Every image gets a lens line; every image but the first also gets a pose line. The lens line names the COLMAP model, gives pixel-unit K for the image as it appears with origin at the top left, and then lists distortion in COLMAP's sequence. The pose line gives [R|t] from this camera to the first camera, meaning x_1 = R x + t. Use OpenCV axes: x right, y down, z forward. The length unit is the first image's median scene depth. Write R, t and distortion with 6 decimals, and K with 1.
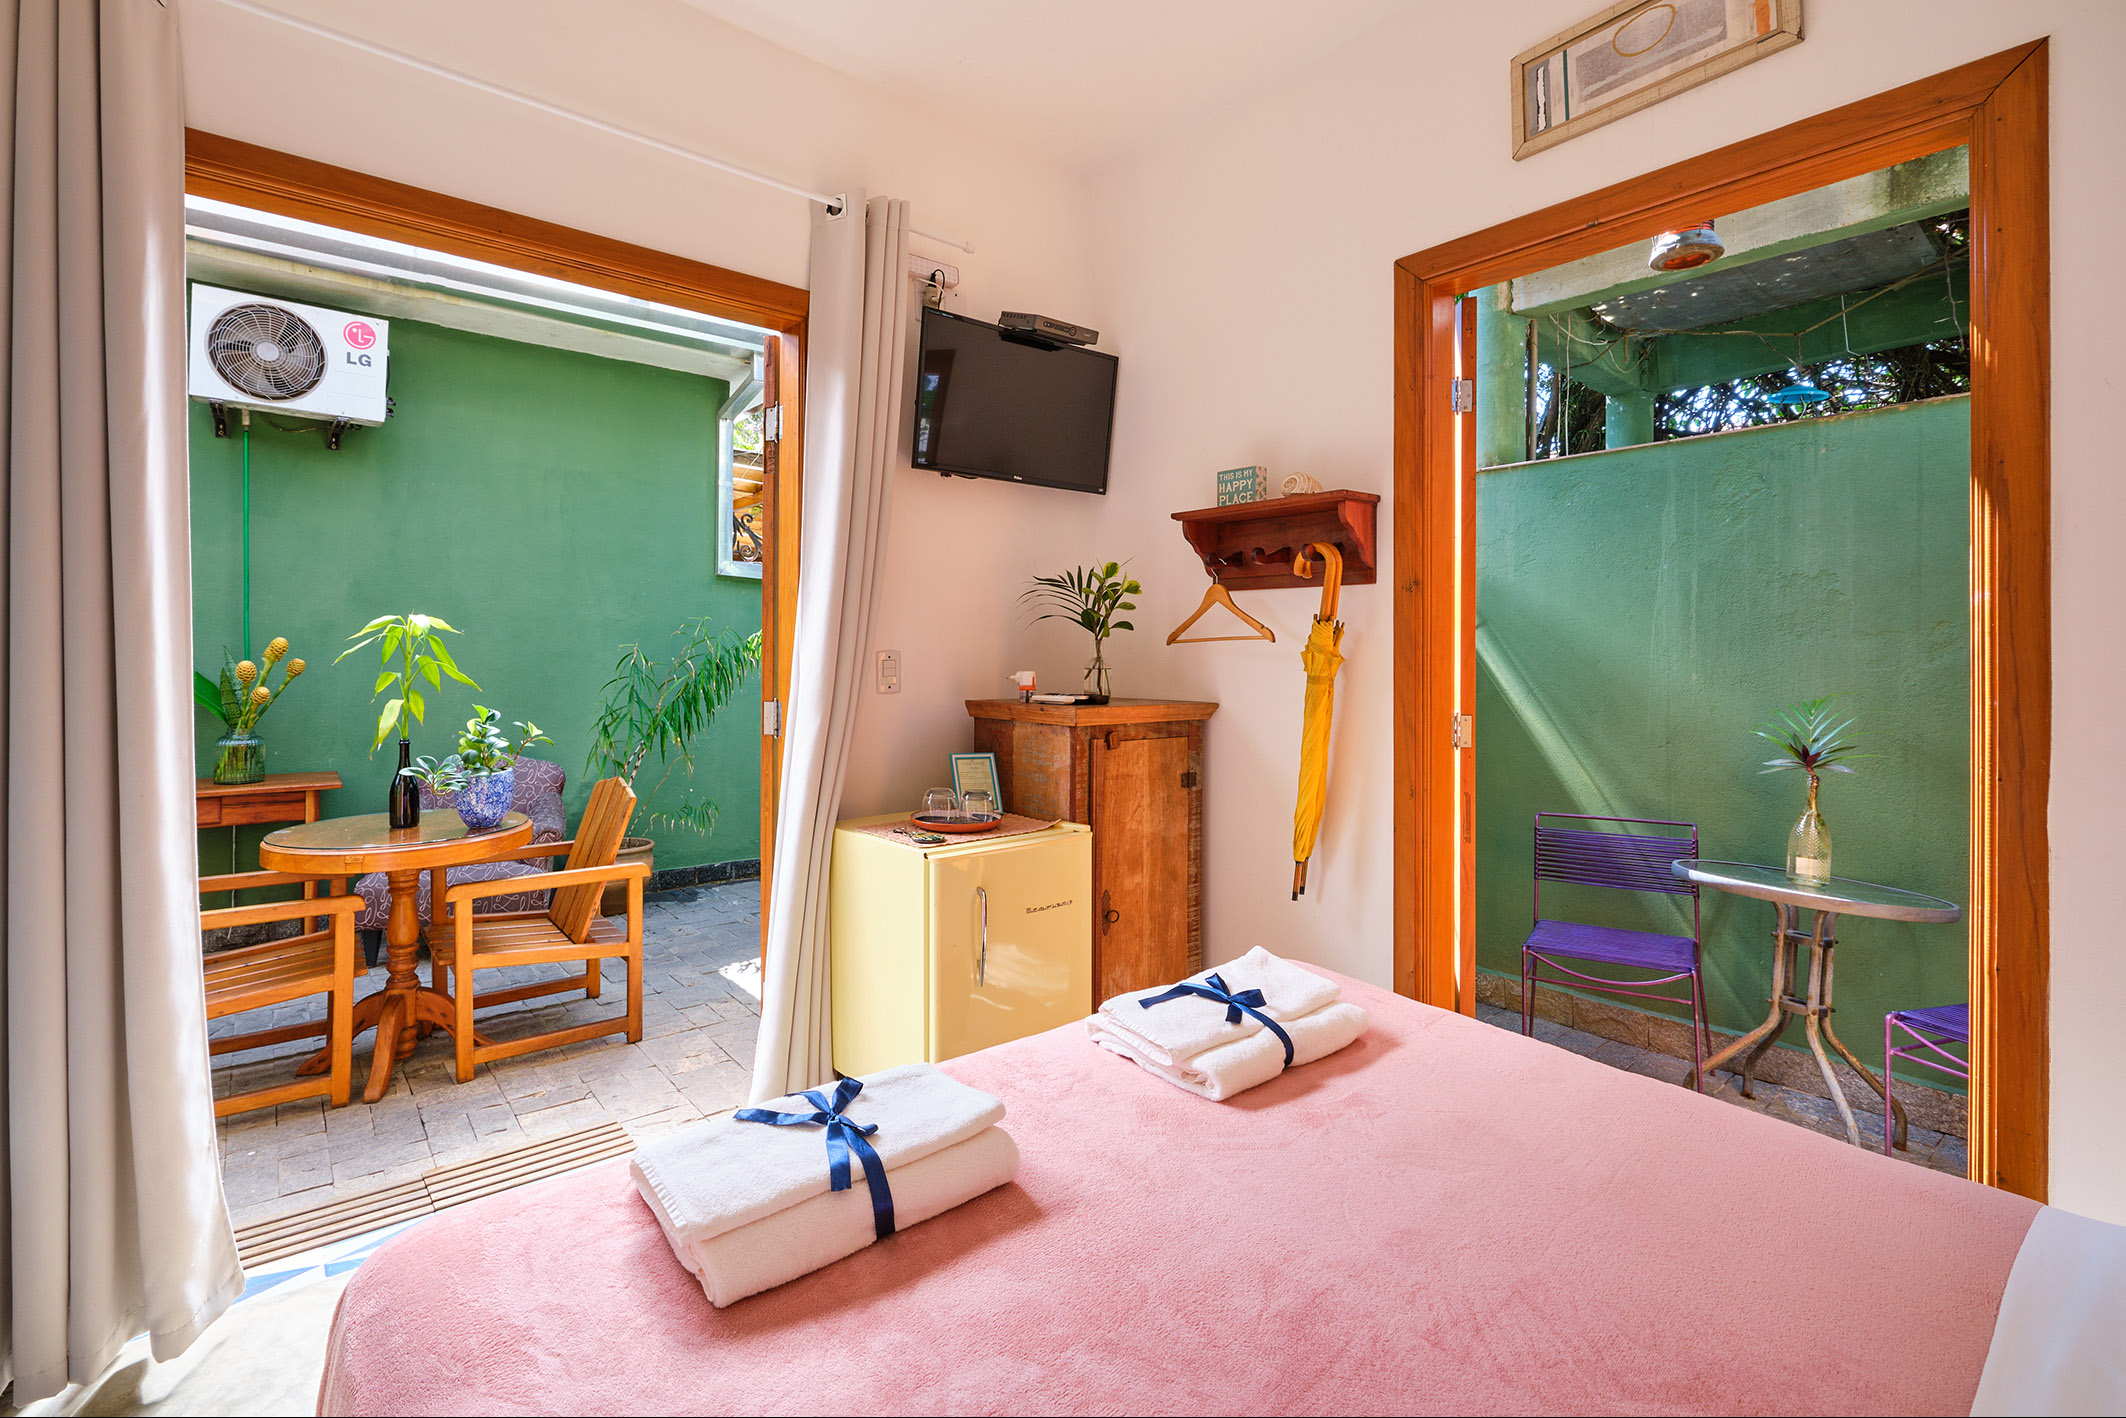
lens RADIAL K [[963.5, 0, 1050.7], [0, 963.5, 648.8], [0, 0, 1]] dist [0.000124, 0.000065]
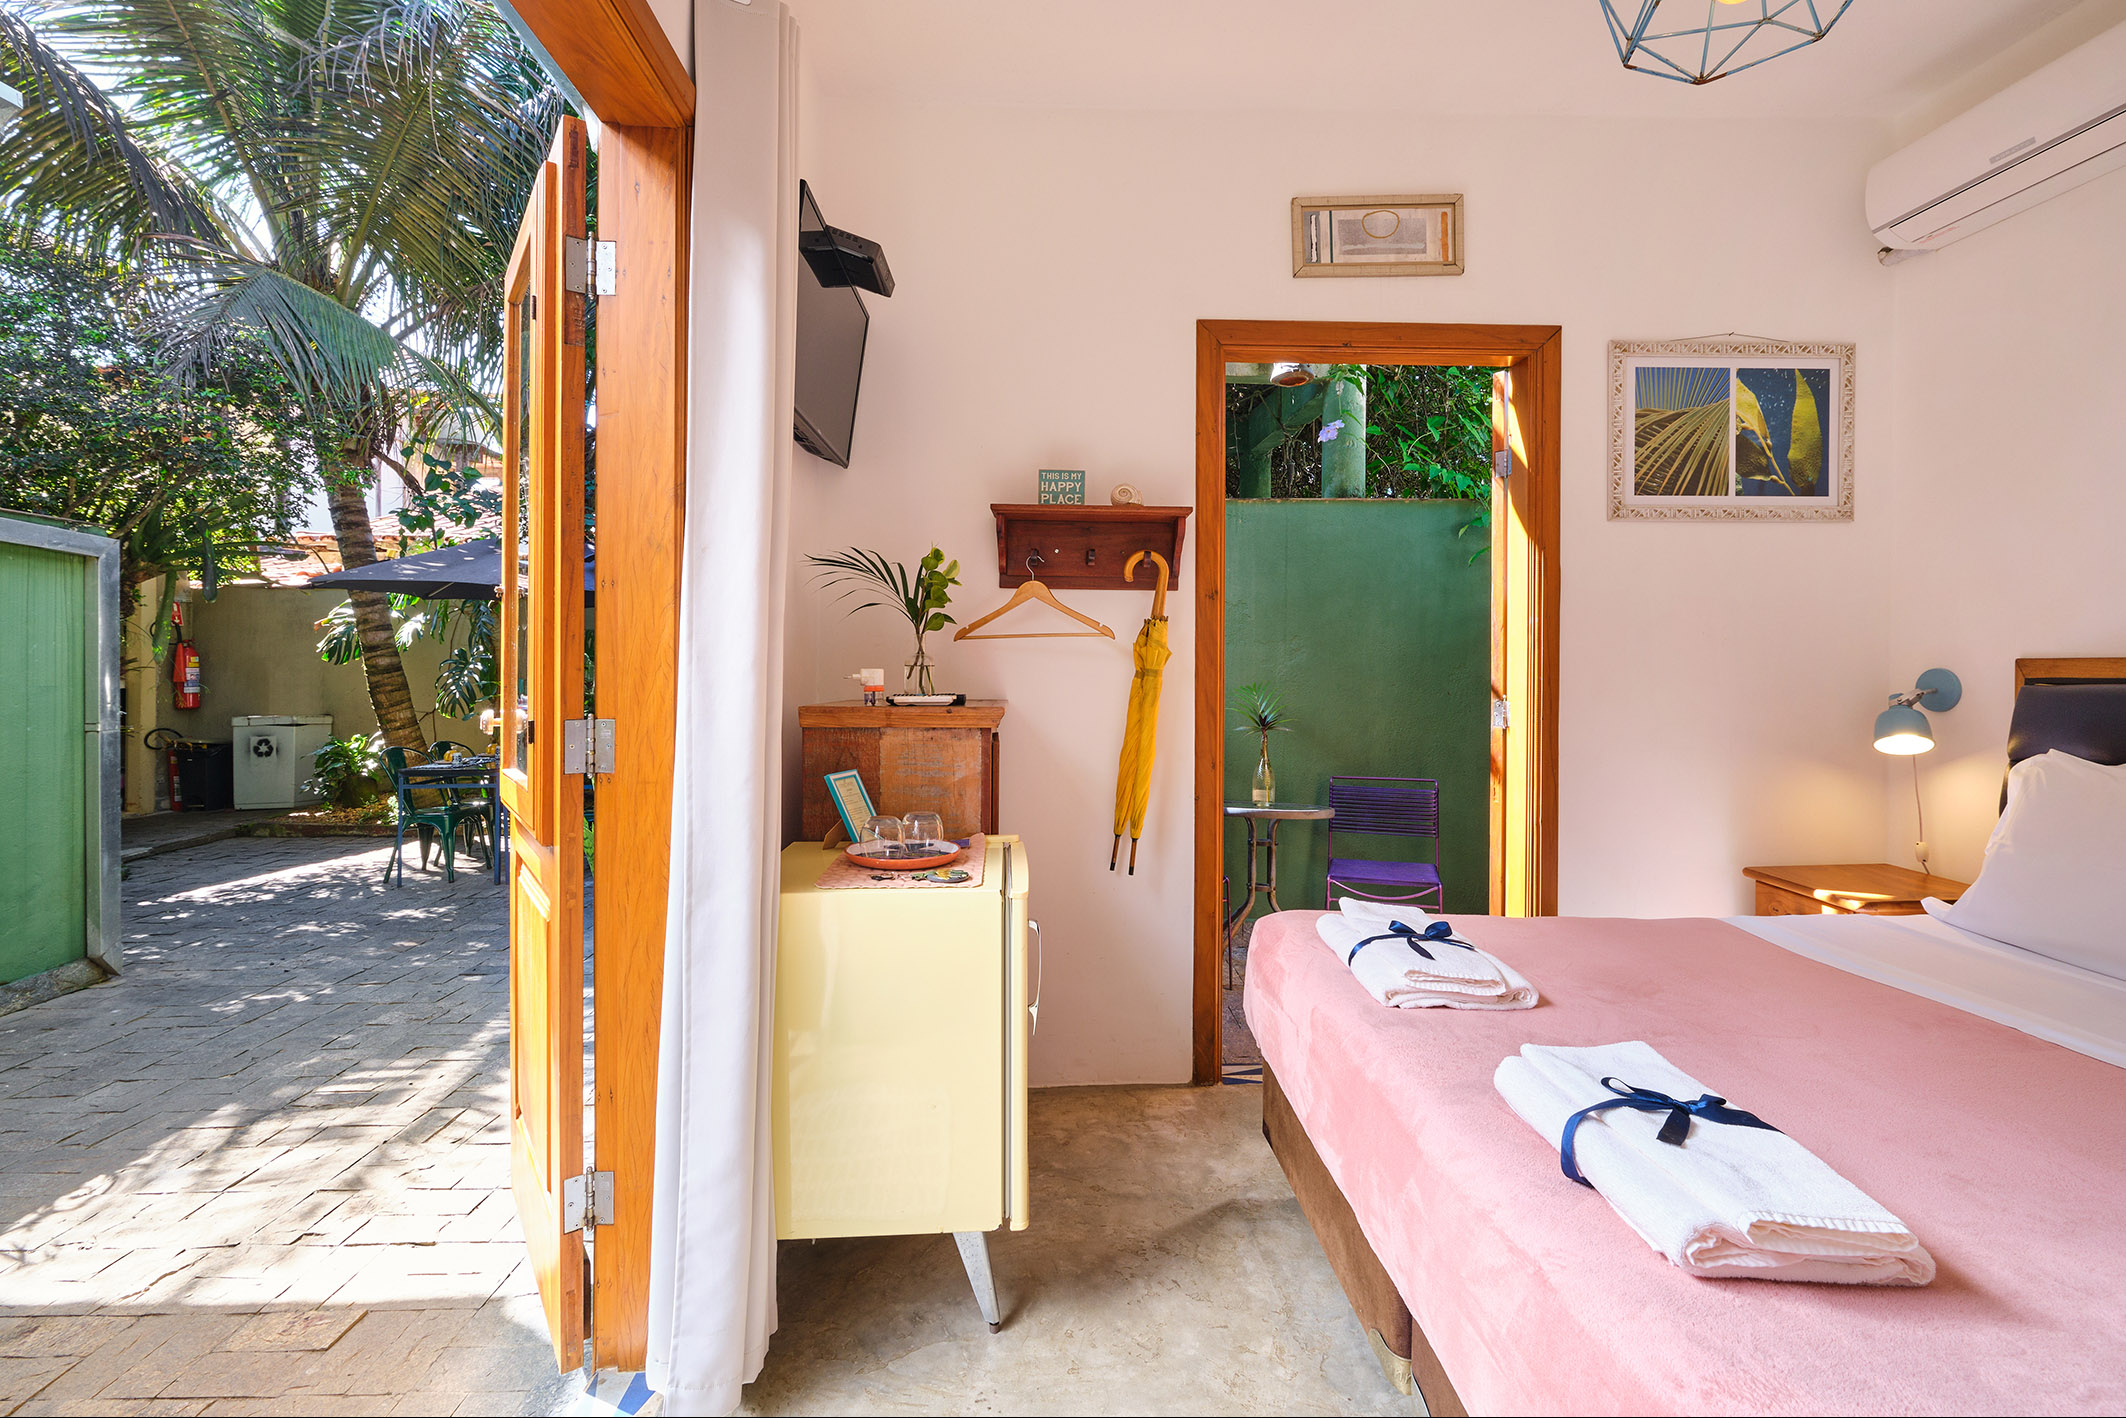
lens RADIAL K [[906.5, 0, 1062.2], [0, 906.5, 670.8], [0, 0, 1]] dist [0.000595, -0.000051]
pose [[0.595556, -0.007530, 0.803279, -0.612669], [-0.002452, 0.999934, 0.011192, 0.017194], [-0.803310, -0.008635, 0.595498, 0.443066]]
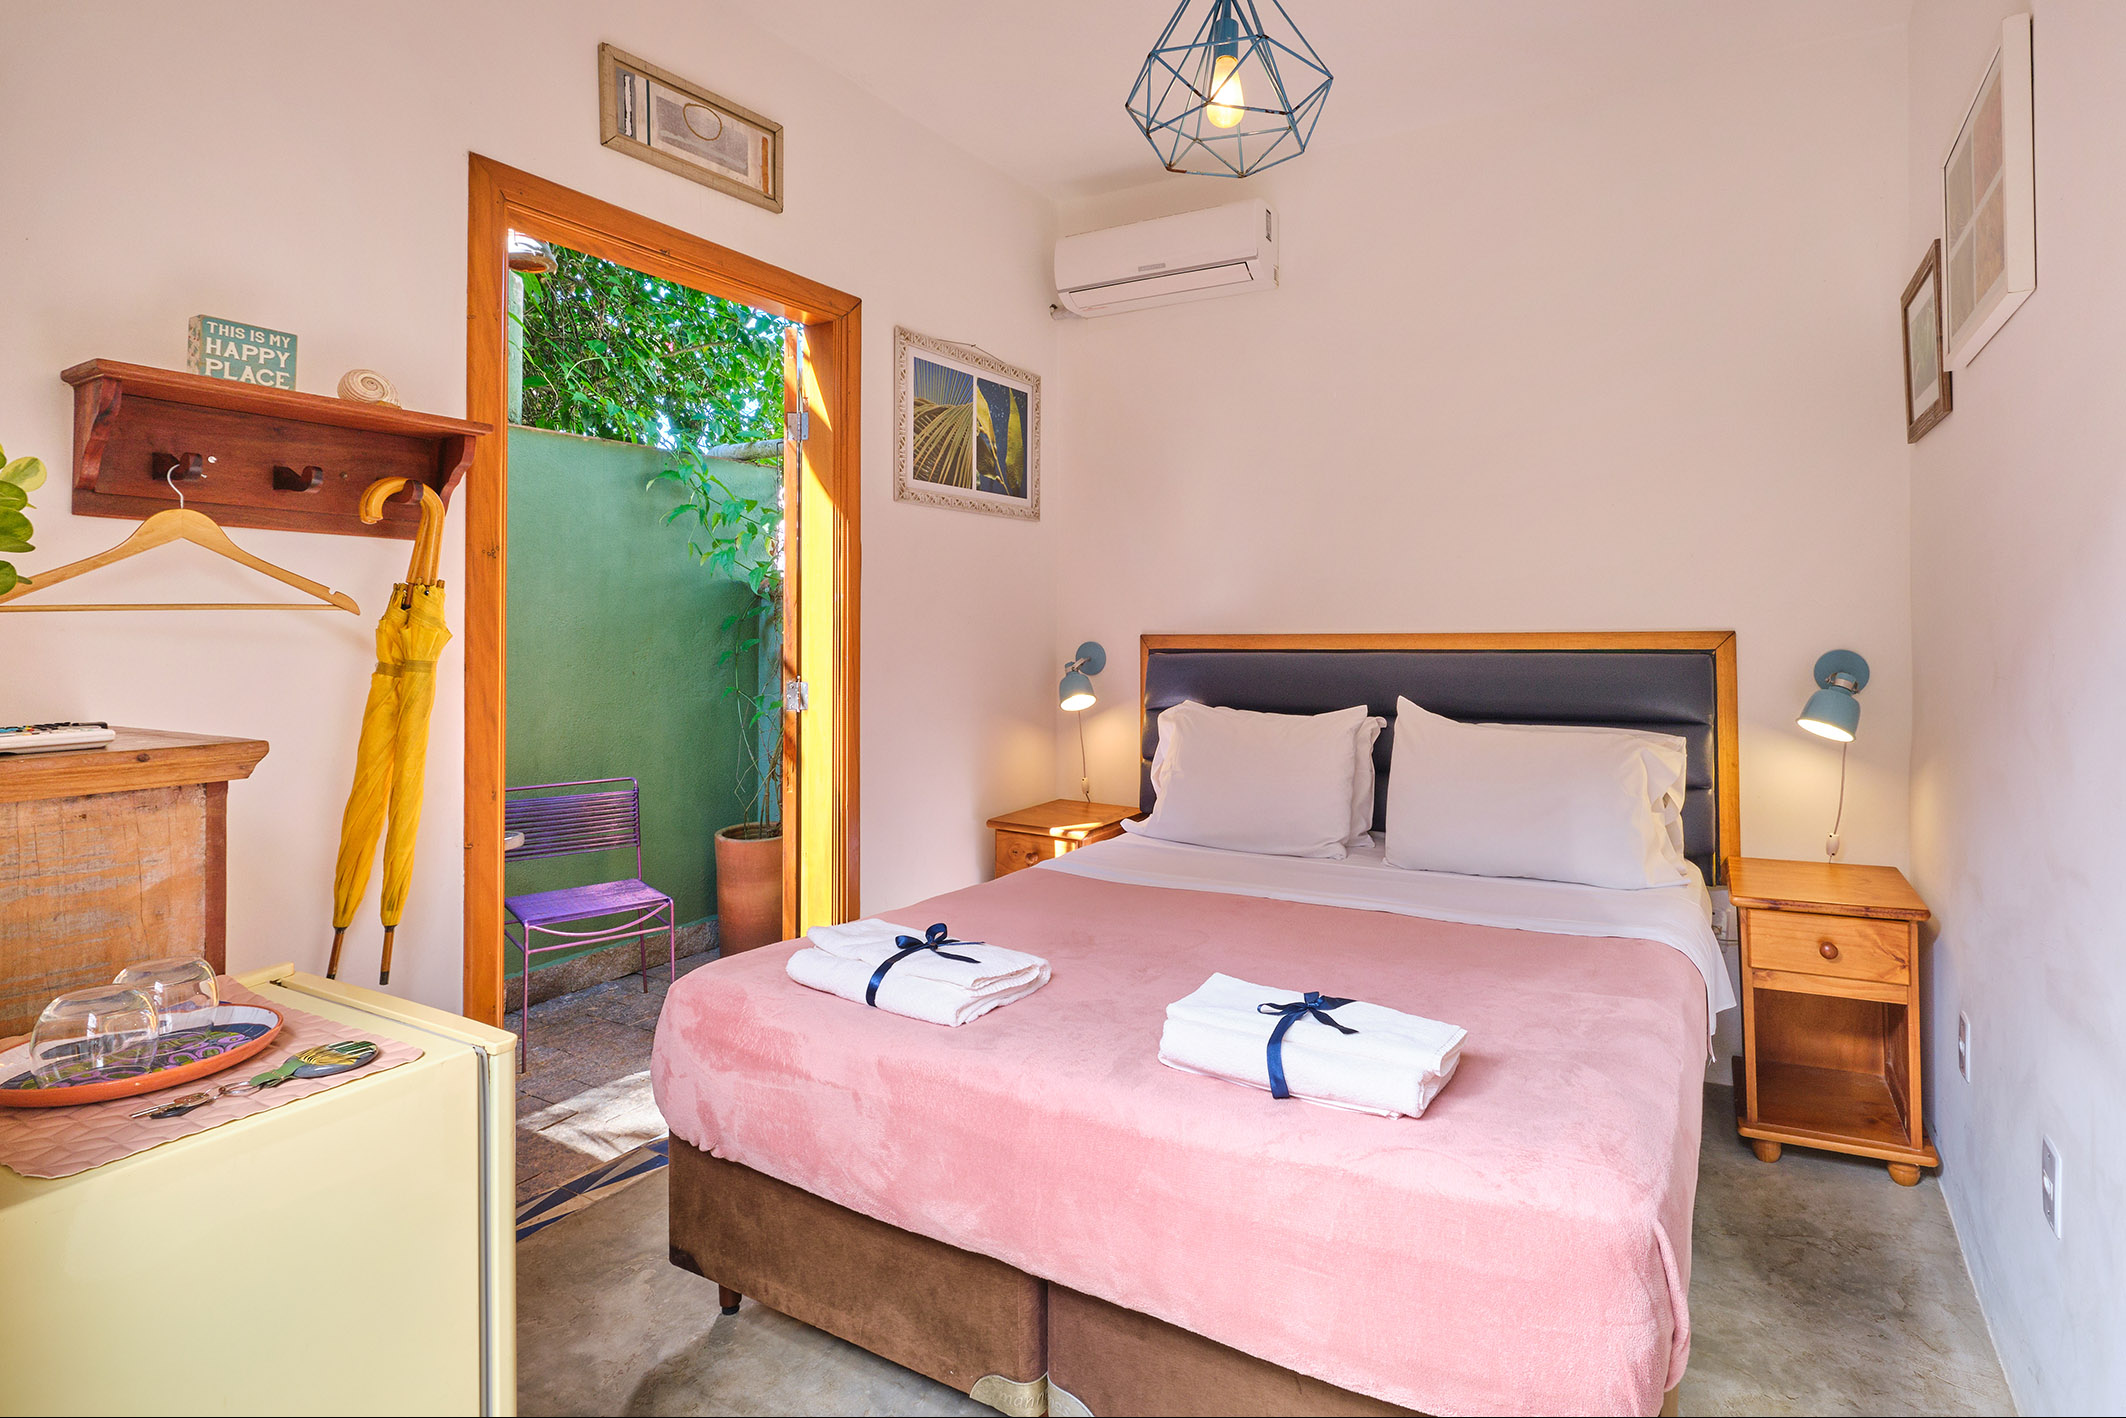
lens RADIAL K [[1034.4, 0, 1143.4], [0, 1034.4, 622.6], [0, 0, 1]] dist [-0.002749, -0.001030]
pose [[-0.361718, 0.003293, 0.932282, -0.636998], [-0.001351, 0.999991, -0.004056, 0.000749], [-0.932287, -0.002727, -0.361710, 0.746969]]
